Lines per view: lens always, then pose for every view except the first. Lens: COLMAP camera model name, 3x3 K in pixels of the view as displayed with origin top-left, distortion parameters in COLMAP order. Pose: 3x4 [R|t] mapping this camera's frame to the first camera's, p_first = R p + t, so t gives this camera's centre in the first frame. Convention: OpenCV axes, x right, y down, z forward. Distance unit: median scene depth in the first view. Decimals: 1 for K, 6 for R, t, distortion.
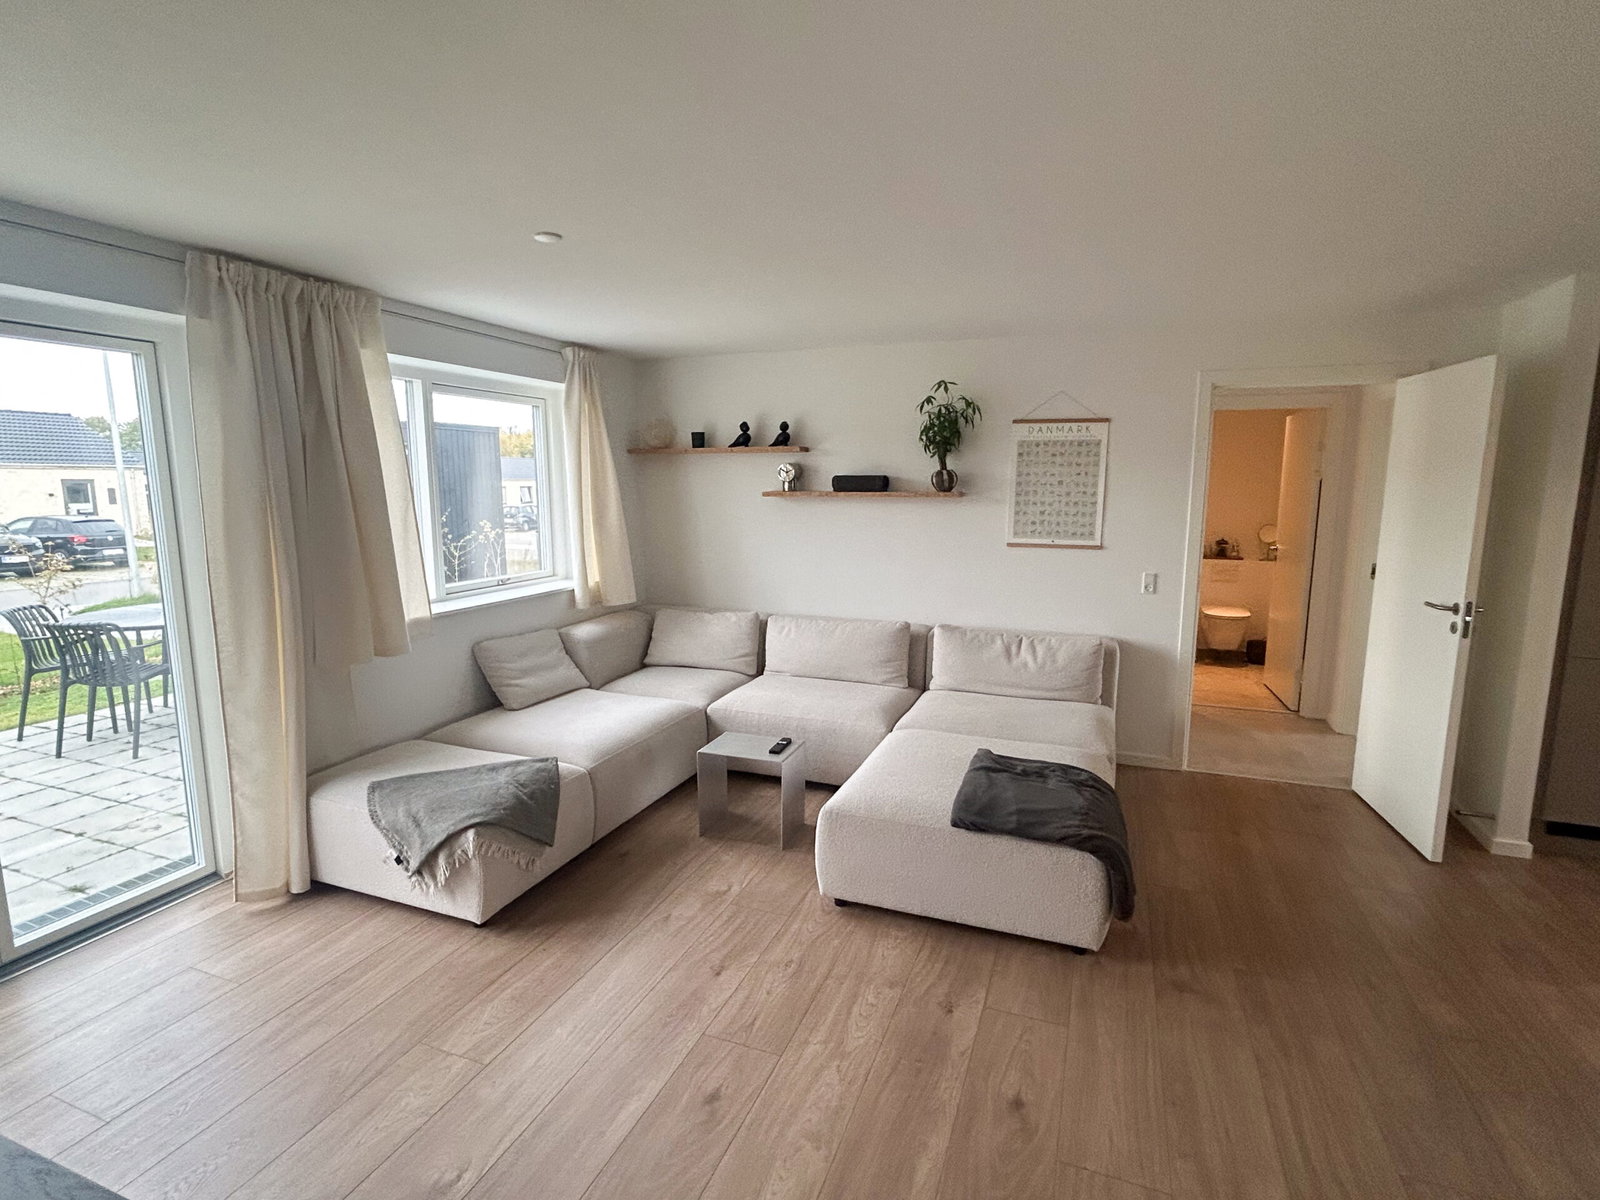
lens RADIAL K [[800.1, 0, 794.9], [0, 800.1, 601.8], [0, 0, 1]] dist [0.009969, -0.007157]
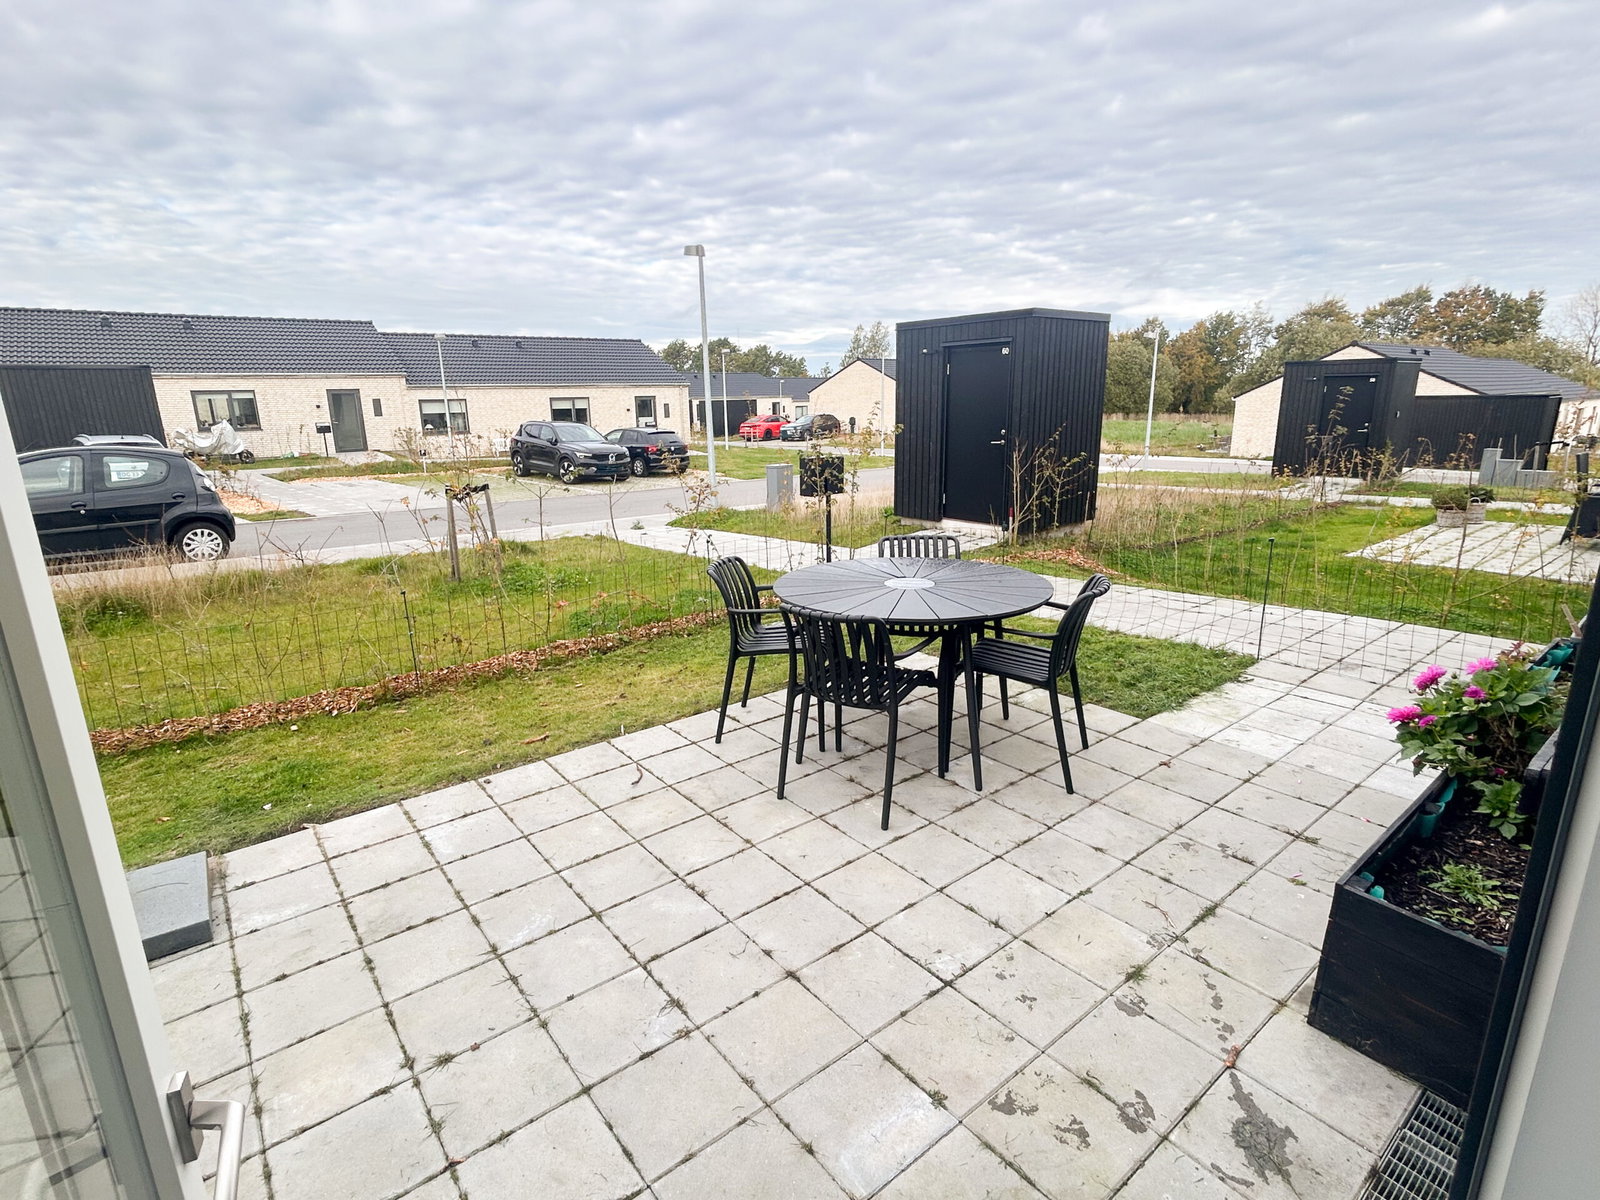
lens RADIAL K [[800.1, 0, 794.9], [0, 800.1, 601.8], [0, 0, 1]] dist [0.009969, -0.007157]
pose [[0.865086, 0.111392, -0.489099, -0.601196], [-0.059005, 0.990860, 0.121304, -0.056674], [0.498141, -0.076079, 0.863752, 0.435244]]
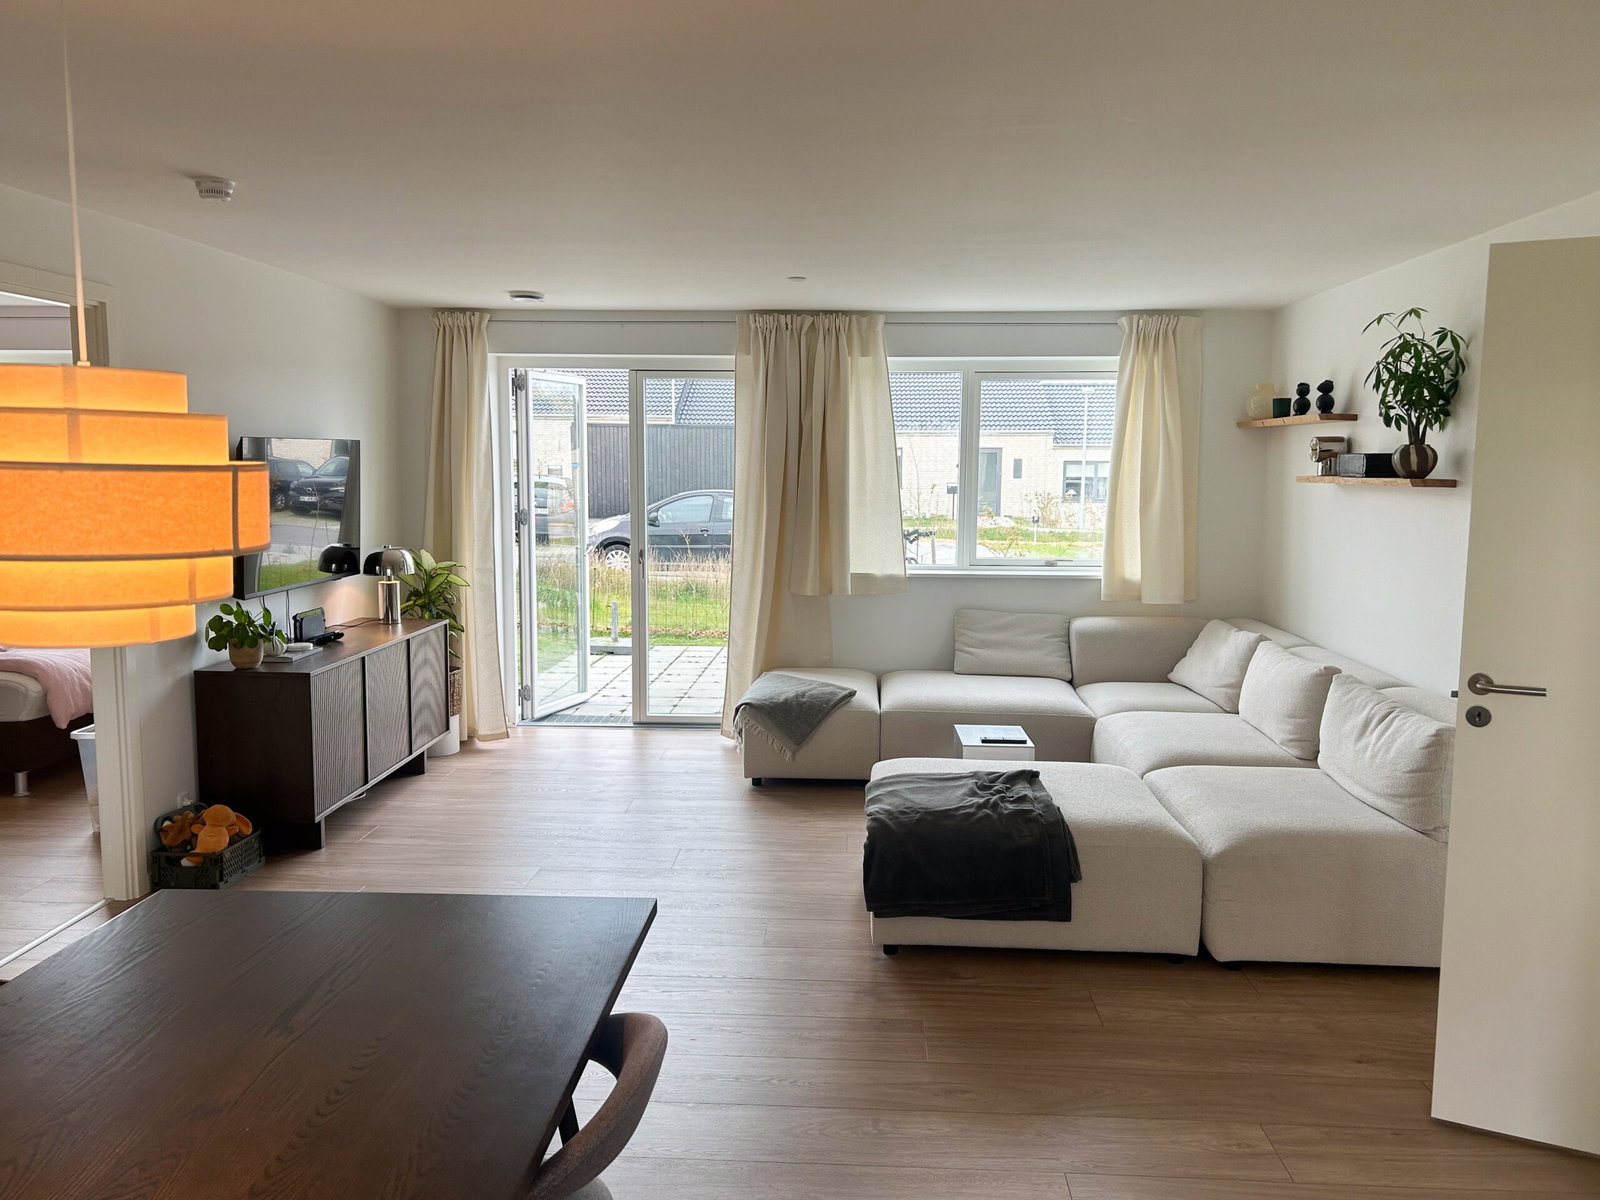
lens RADIAL K [[1241.7, 0, 800.0], [0, 1241.7, 600.0], [0, 0, 1]] dist [0.117334, -0.191009]
pose [[0.316833, 0.108650, -0.942238, 1.020192], [-0.150613, 0.986576, 0.063118, -0.031464], [0.936447, 0.121915, 0.328944, 0.220589]]
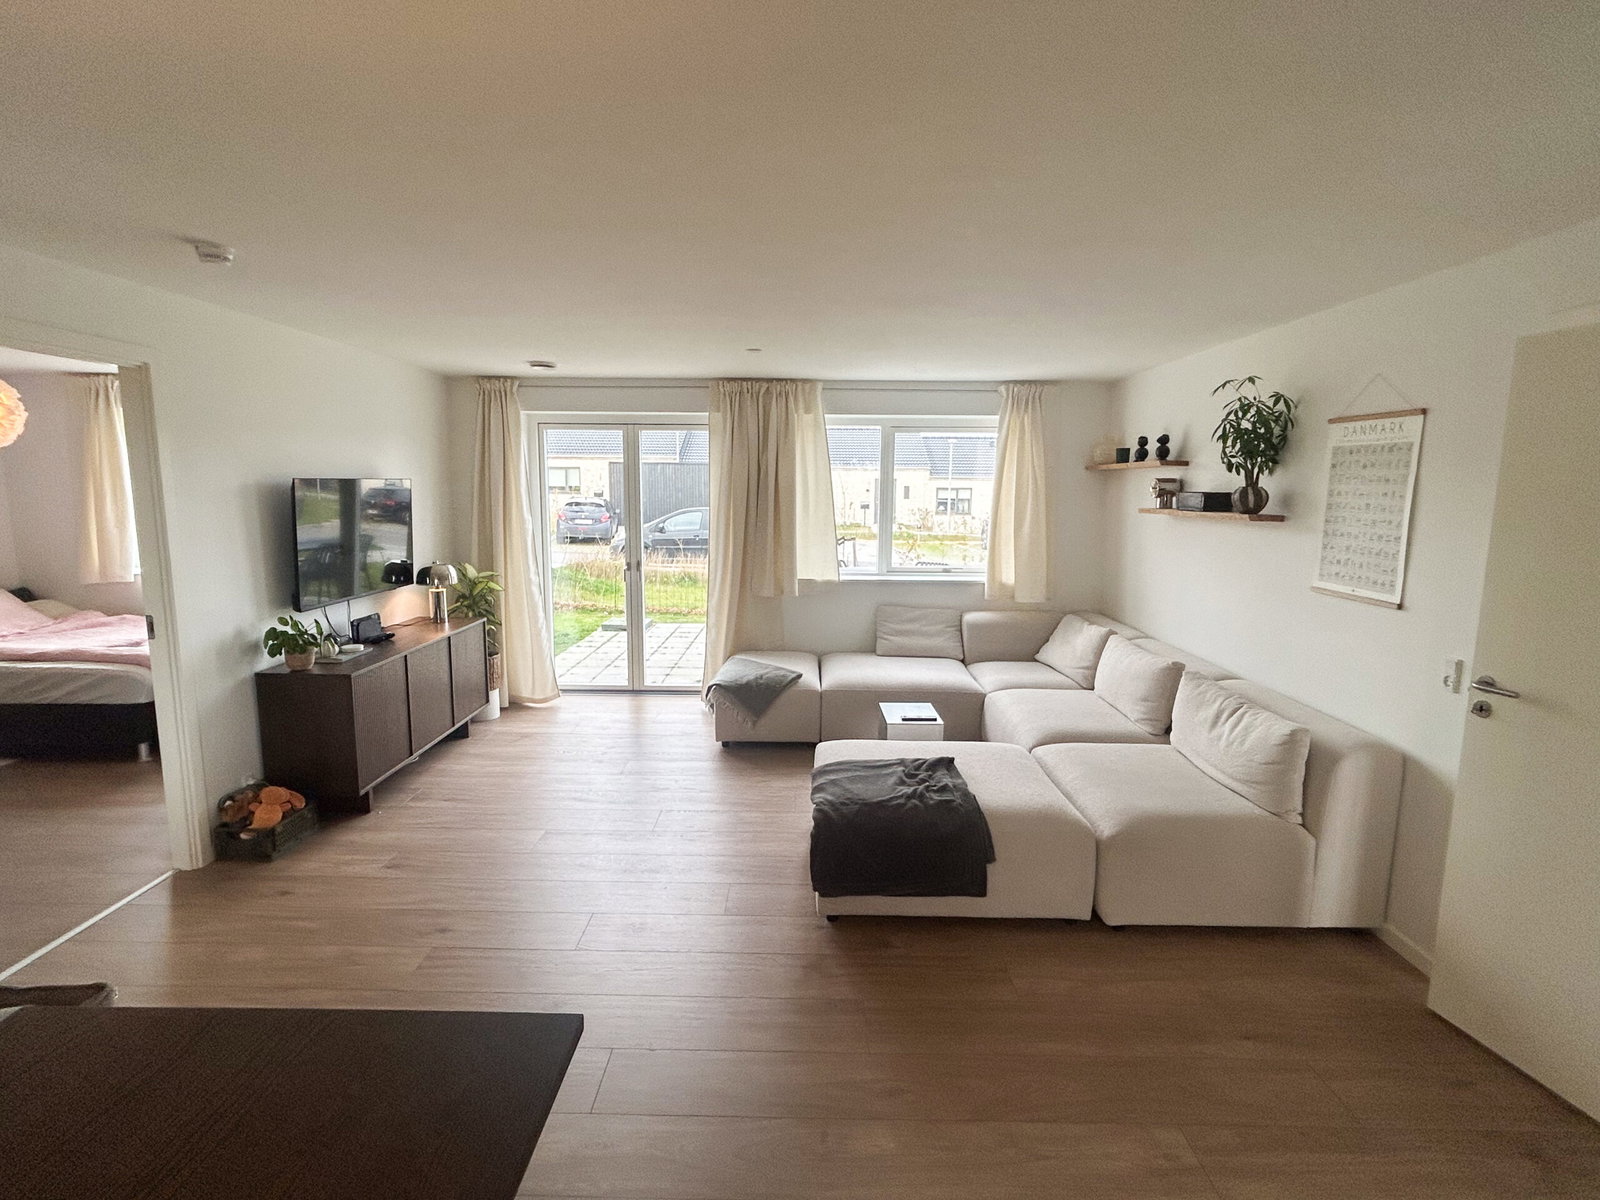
lens RADIAL K [[800.1, 0, 794.9], [0, 800.1, 601.8], [0, 0, 1]] dist [0.009969, -0.007157]
pose [[0.352991, 0.137846, -0.925417, 0.799198], [-0.149550, 0.984683, 0.089629, -0.056054], [0.923597, 0.106758, 0.368200, 0.300398]]
